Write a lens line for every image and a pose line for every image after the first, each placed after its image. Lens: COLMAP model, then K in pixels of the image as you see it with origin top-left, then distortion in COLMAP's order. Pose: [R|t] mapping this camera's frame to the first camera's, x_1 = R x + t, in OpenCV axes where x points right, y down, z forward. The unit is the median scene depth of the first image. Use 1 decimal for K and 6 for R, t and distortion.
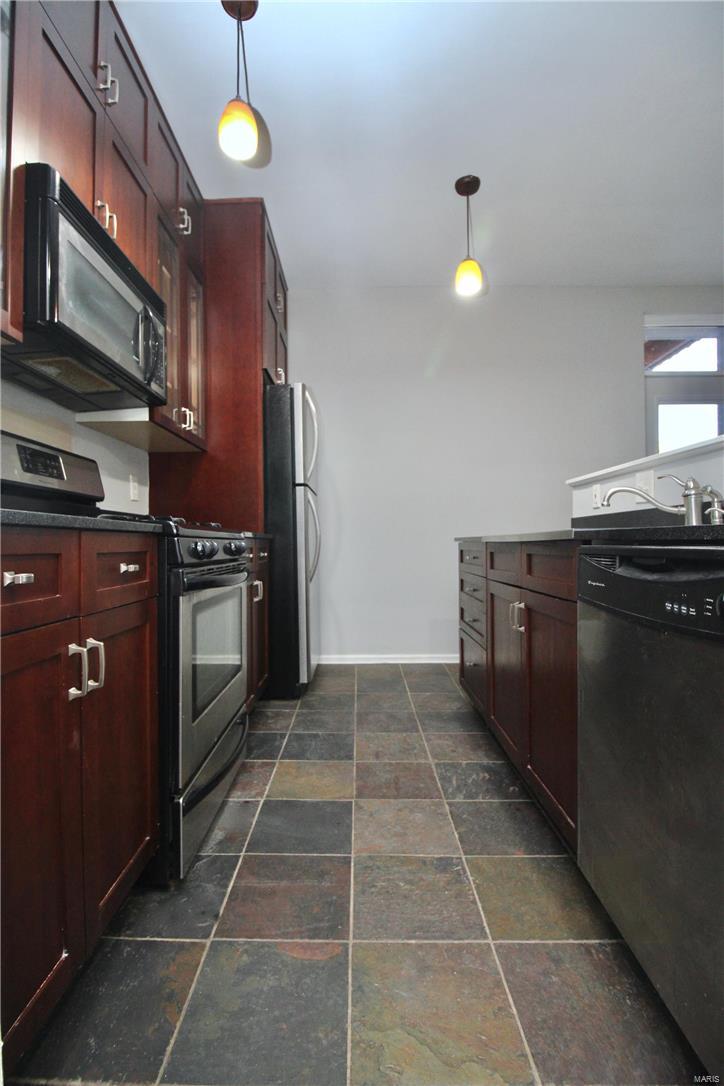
lens RADIAL K [[506.4, 0, 354.0], [0, 506.4, 541.3], [0, 0, 1]] dist [0.001060, -0.014562]
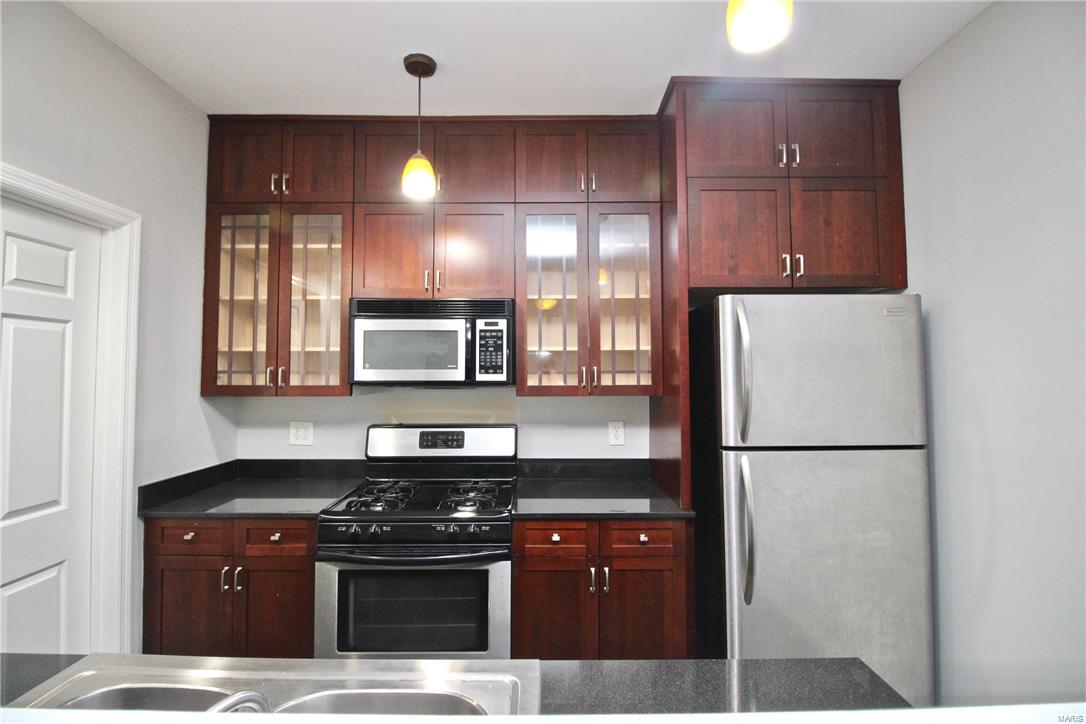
lens RADIAL K [[506.4, 0, 544.8], [0, 506.4, 351.5], [0, 0, 1]] dist [0.001060, -0.014562]
pose [[0.014197, -0.032735, -0.999363, 0.647485], [0.002833, 0.999461, -0.032698, -0.251997], [0.999895, -0.002367, 0.014282, 0.868624]]
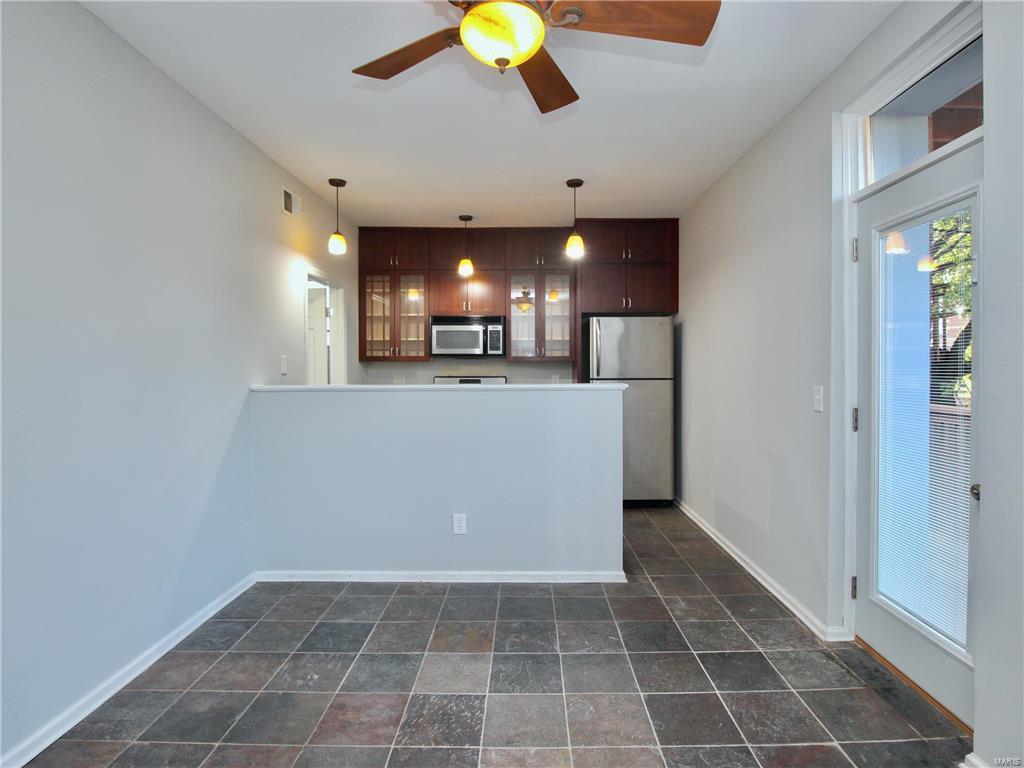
lens RADIAL K [[538.7, 0, 518.8], [0, 538.7, 374.3], [0, 0, 1]] dist [0.002023, -0.016016]
pose [[0.002290, 0.021085, -0.999775, 1.904880], [0.001845, 0.999776, 0.021089, -0.190726], [0.999996, -0.001893, 0.002251, 0.873989]]
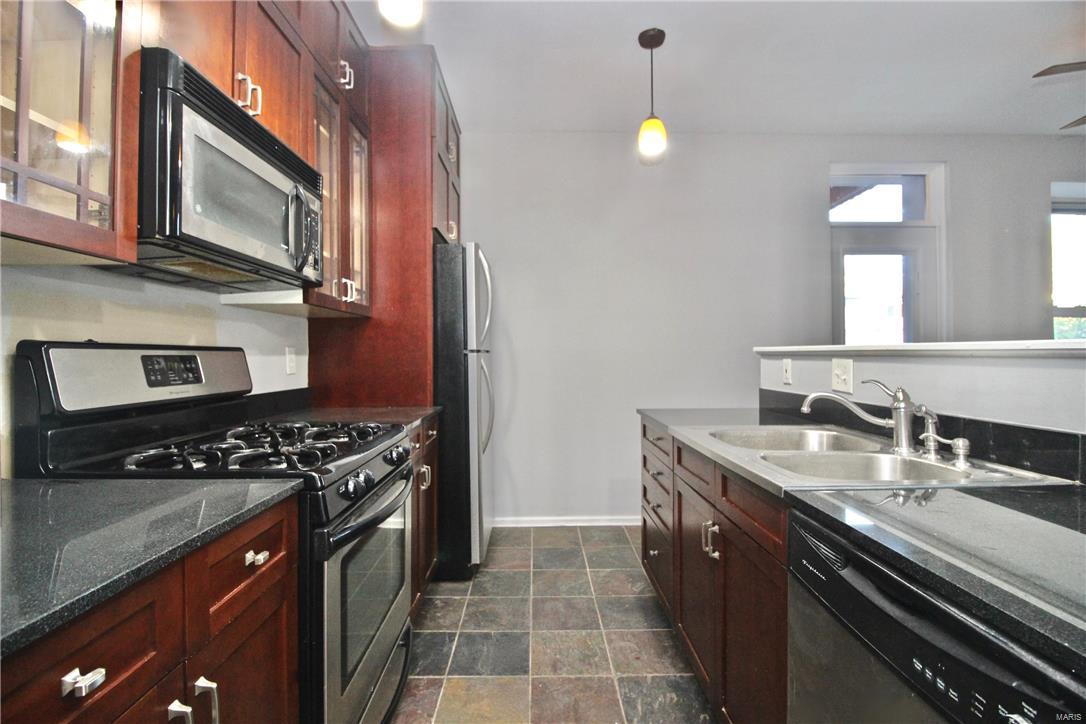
lens RADIAL K [[506.4, 0, 544.8], [0, 506.4, 351.5], [0, 0, 1]] dist [0.001060, -0.014562]
pose [[0.999593, 0.002311, 0.028450, 0.000501], [-0.002172, 0.999986, -0.004909, -0.123176], [-0.028461, 0.004845, 0.999583, 0.071452]]
